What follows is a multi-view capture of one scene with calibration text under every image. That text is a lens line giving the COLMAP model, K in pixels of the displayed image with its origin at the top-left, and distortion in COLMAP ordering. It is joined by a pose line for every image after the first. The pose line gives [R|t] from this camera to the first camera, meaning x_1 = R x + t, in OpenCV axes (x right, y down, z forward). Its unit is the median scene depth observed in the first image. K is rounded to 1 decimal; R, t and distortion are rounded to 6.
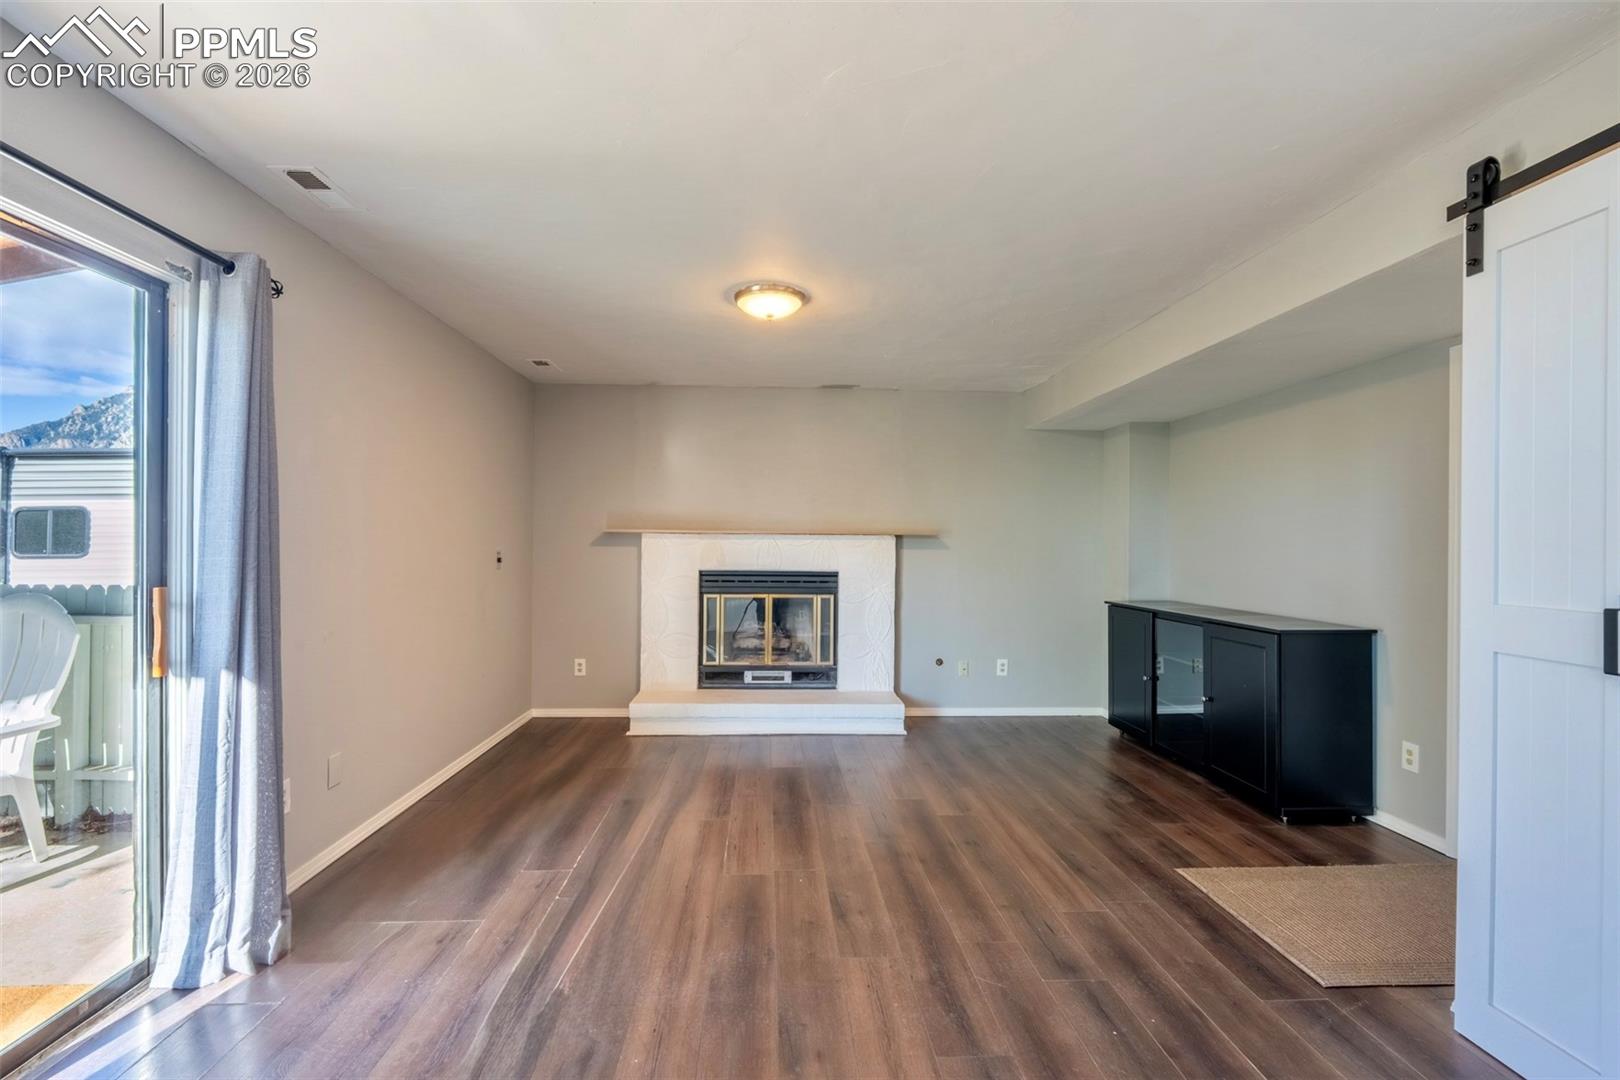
lens RADIAL K [[714.9, 0, 810.7], [0, 714.9, 545.1], [0, 0, 1]] dist [-0.013786, 0.002797]
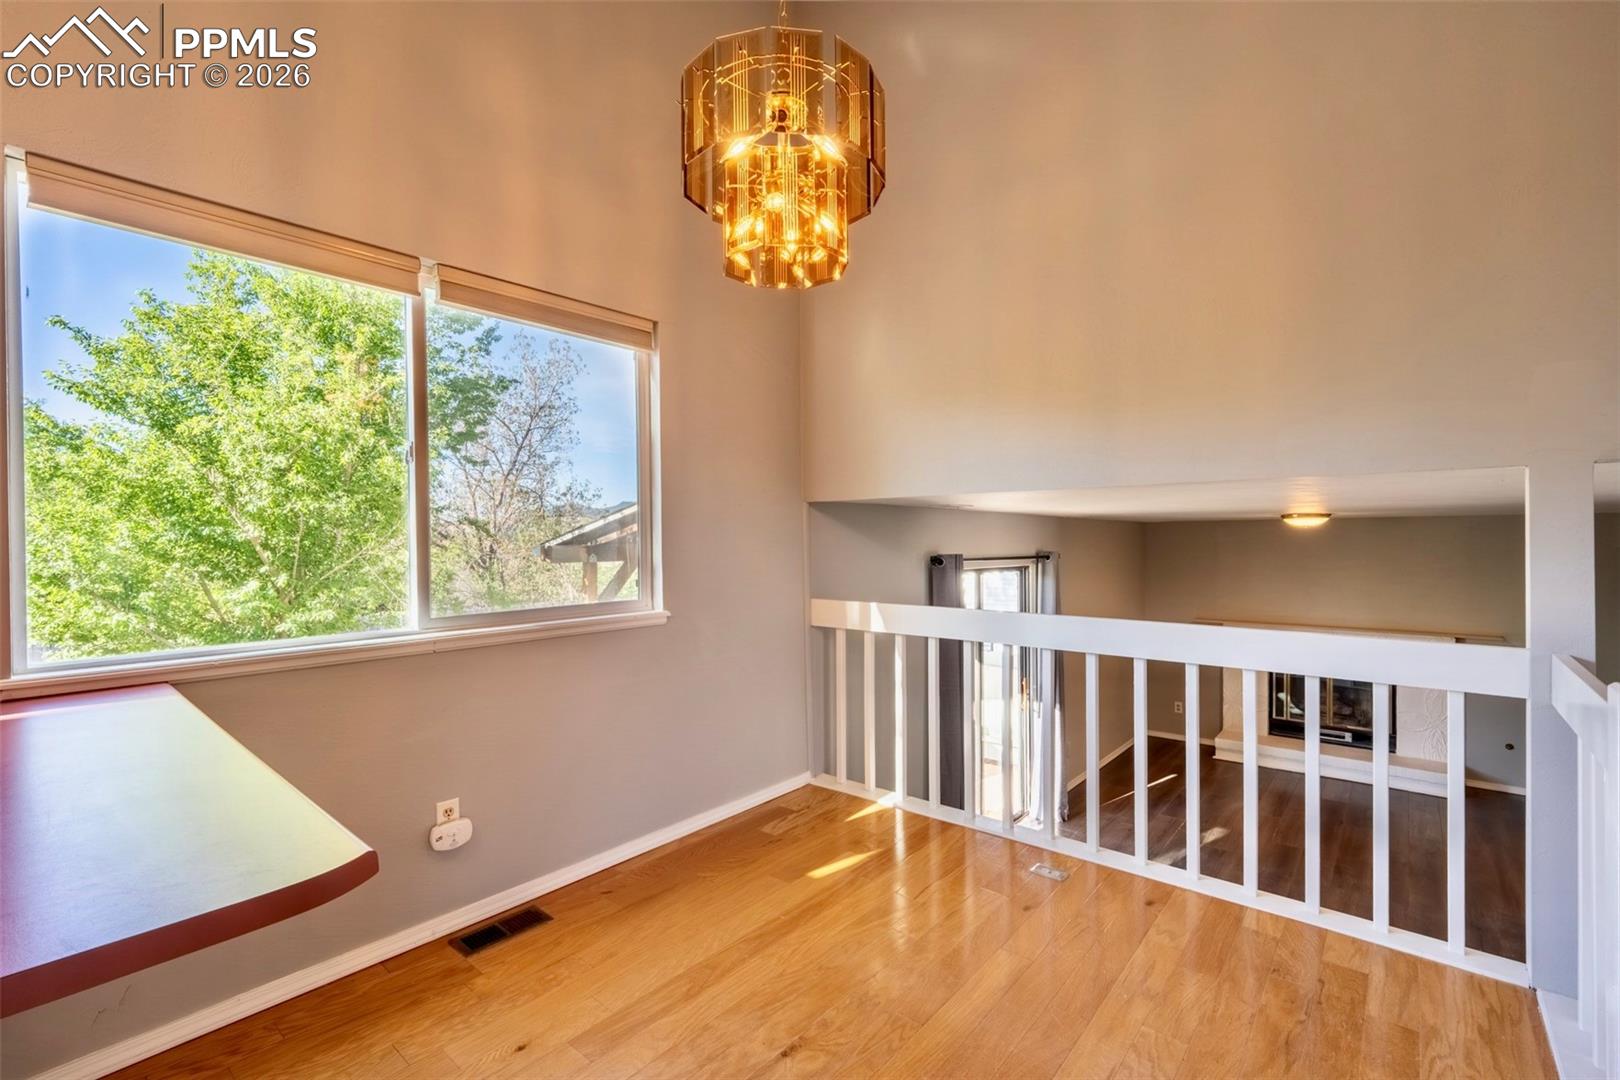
lens RADIAL K [[714.9, 0, 803.9], [0, 714.9, 544.8], [0, 0, 1]] dist [-0.013786, 0.002797]
pose [[0.722219, -0.010743, -0.691581, 0.219157], [0.012415, 0.999920, -0.002567, -0.258911], [0.691553, -0.006733, 0.722294, -0.921305]]
